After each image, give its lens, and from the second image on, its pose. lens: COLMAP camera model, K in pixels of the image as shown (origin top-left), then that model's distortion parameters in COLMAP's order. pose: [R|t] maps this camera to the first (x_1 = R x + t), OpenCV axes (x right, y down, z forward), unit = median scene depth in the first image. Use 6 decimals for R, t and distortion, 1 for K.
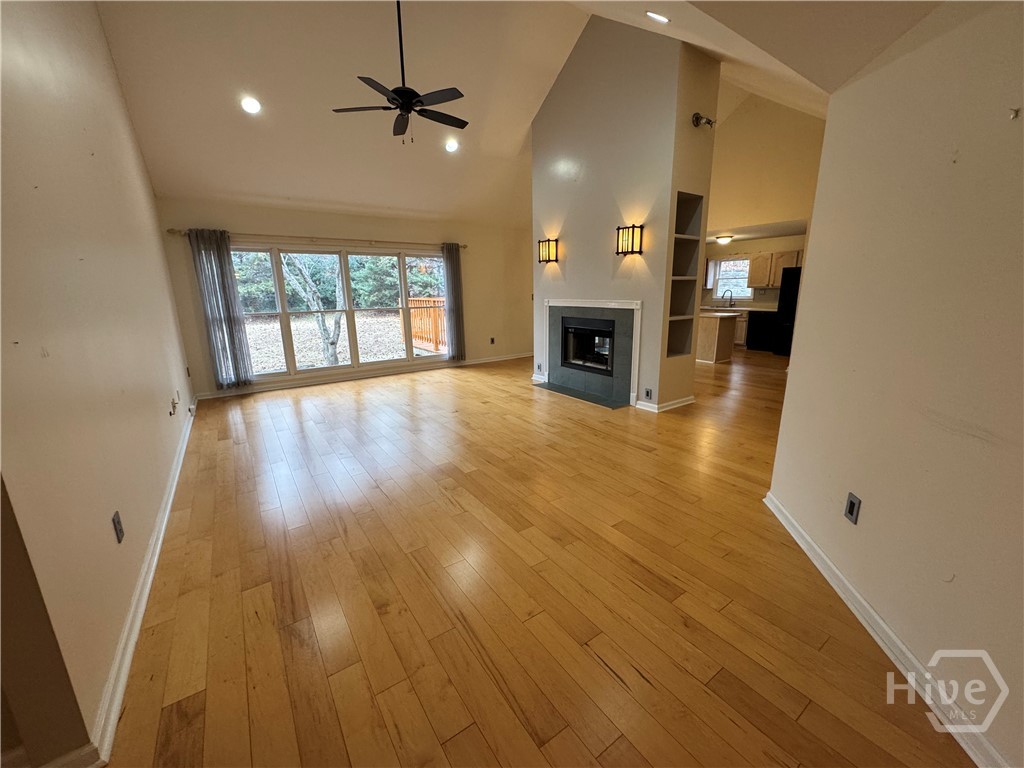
lens RADIAL K [[406.2, 0, 512.9], [0, 406.2, 378.6], [0, 0, 1]] dist [-0.000623, -0.000471]
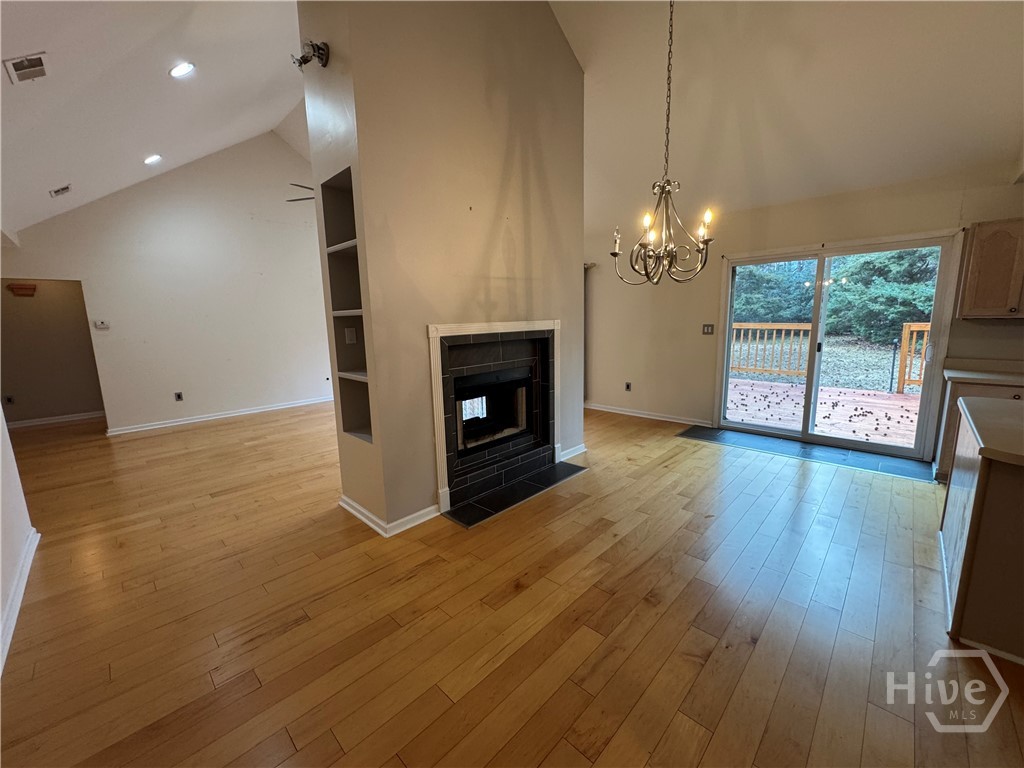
lens RADIAL K [[406.2, 0, 516.0], [0, 406.2, 383.3], [0, 0, 1]] dist [-0.000623, -0.000471]
pose [[0.196996, 0.168009, -0.965902, 0.874159], [-0.191211, 0.972872, 0.130224, -0.221392], [0.961577, 0.159038, 0.223777, 0.913124]]
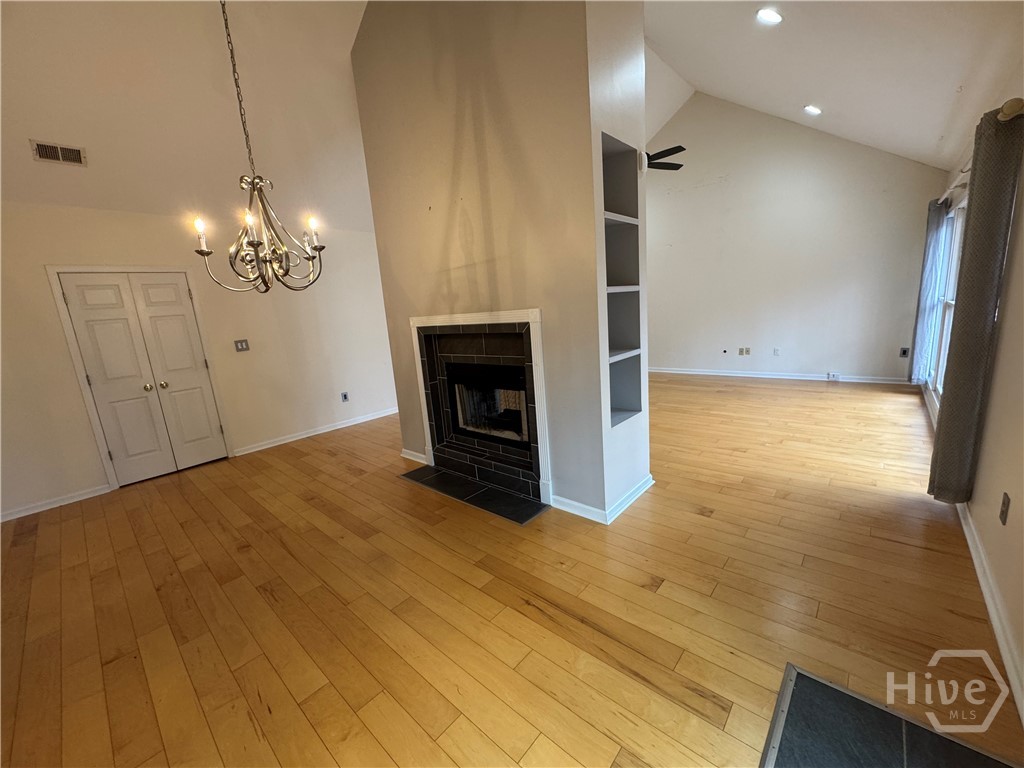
lens RADIAL K [[406.2, 0, 511.4], [0, 406.2, 385.2], [0, 0, 1]] dist [-0.000623, -0.000471]
pose [[-0.968959, 0.134278, -0.207575, 0.347883], [0.042087, 0.916975, 0.396719, -0.358138], [0.243612, 0.375668, -0.894163, 1.573599]]
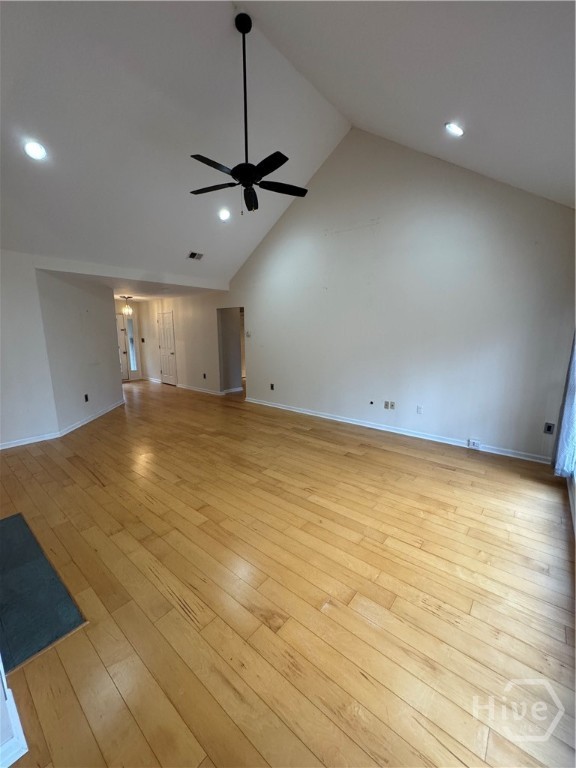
lens RADIAL K [[304.7, 0, 287.9], [0, 304.7, 384.8], [0, 0, 1]] dist [-0.000623, -0.000471]
pose [[-0.963563, 0.064828, -0.259507, -0.077296], [-0.040344, 0.923863, 0.380591, -0.311355], [0.264422, 0.377193, -0.887585, 1.299369]]
